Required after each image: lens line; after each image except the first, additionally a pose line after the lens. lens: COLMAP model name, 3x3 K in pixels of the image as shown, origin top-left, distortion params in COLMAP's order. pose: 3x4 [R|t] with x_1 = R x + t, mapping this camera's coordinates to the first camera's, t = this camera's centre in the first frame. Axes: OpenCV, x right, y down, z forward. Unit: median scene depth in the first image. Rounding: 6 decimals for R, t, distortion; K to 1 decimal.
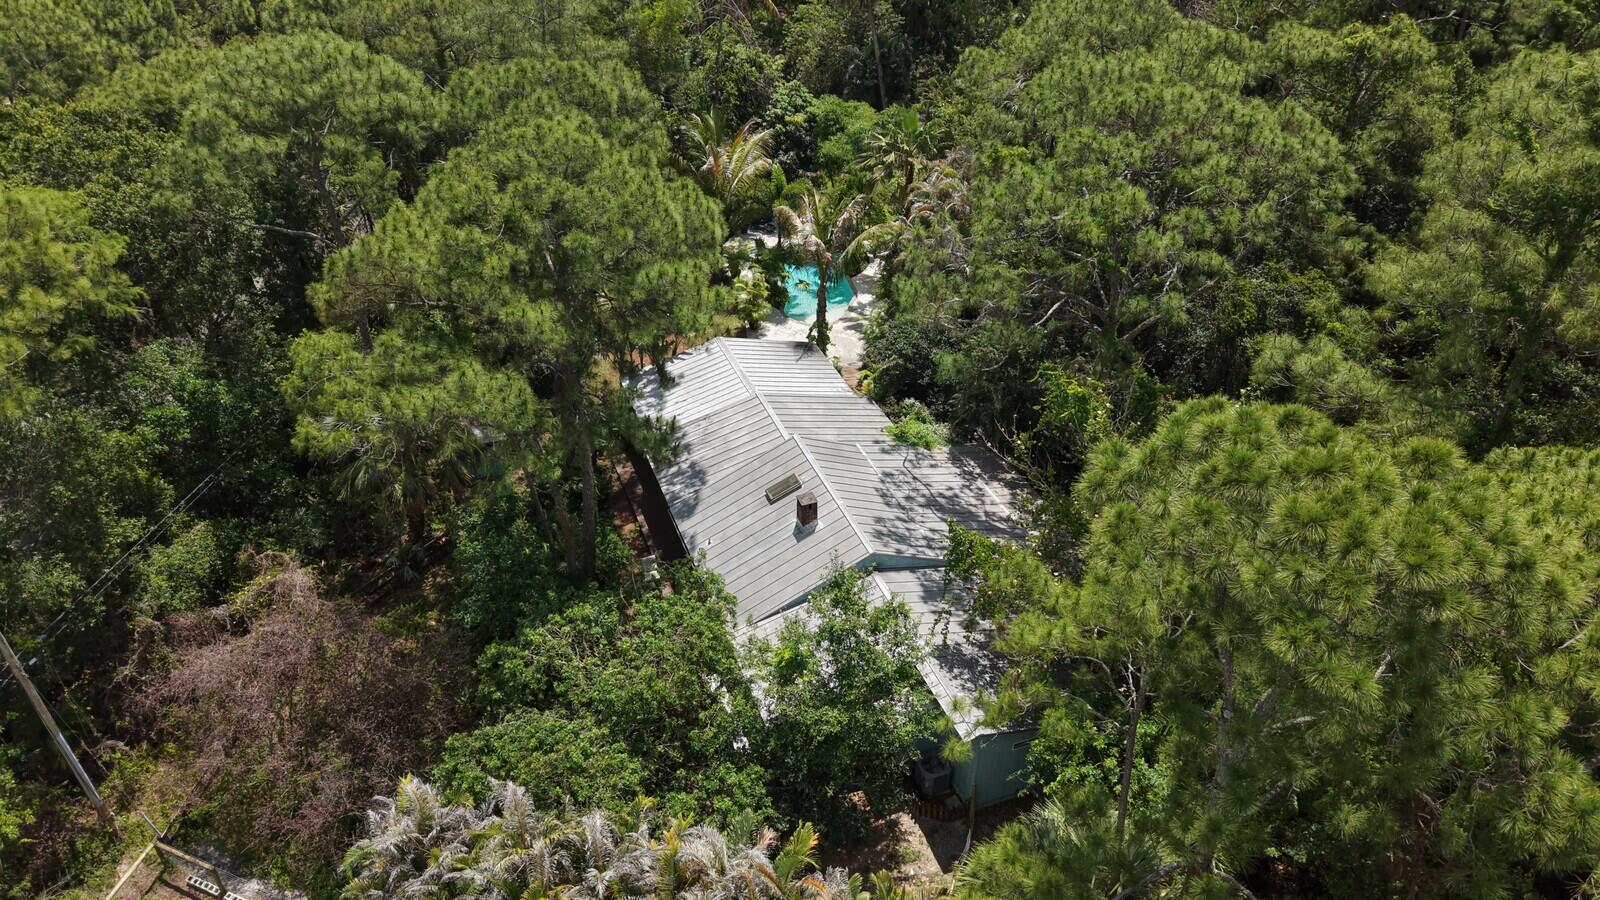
lens RADIAL K [[1127.1, 0, 793.7], [0, 1127.1, 423.3], [0, 0, 1]] dist [0.008866, 0.000698]
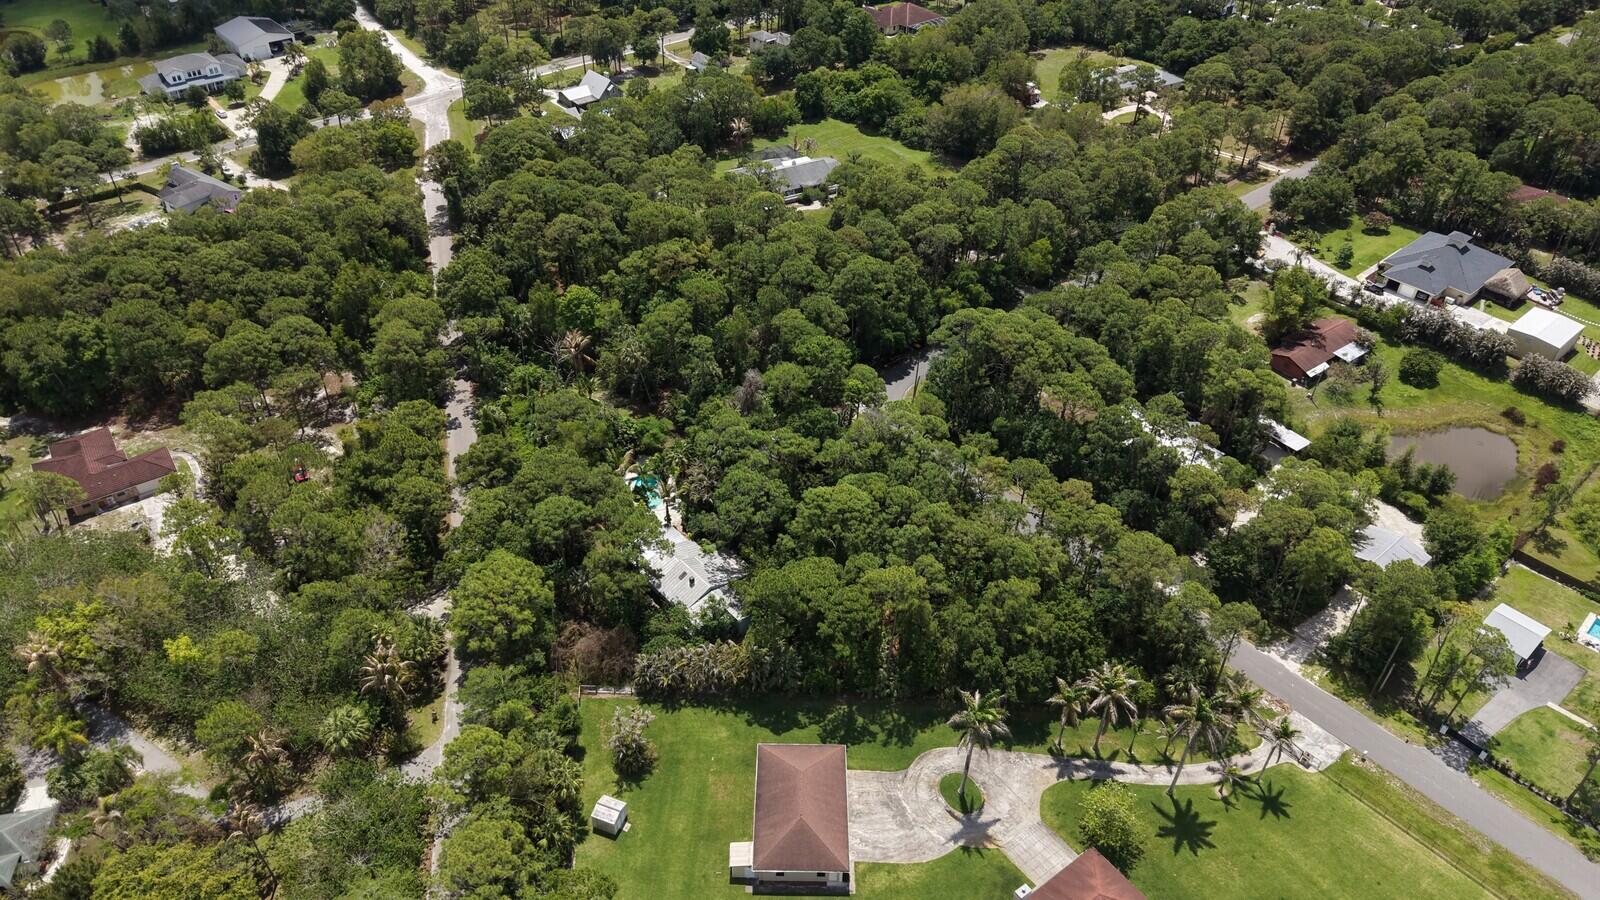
lens RADIAL K [[1127.1, 0, 793.7], [0, 1127.1, 423.3], [0, 0, 1]] dist [0.008866, 0.000698]
pose [[0.939846, -0.217523, 0.263388, -0.647750], [0.201604, 0.975651, 0.086374, -0.827585], [-0.275763, -0.028079, 0.960815, -3.326598]]
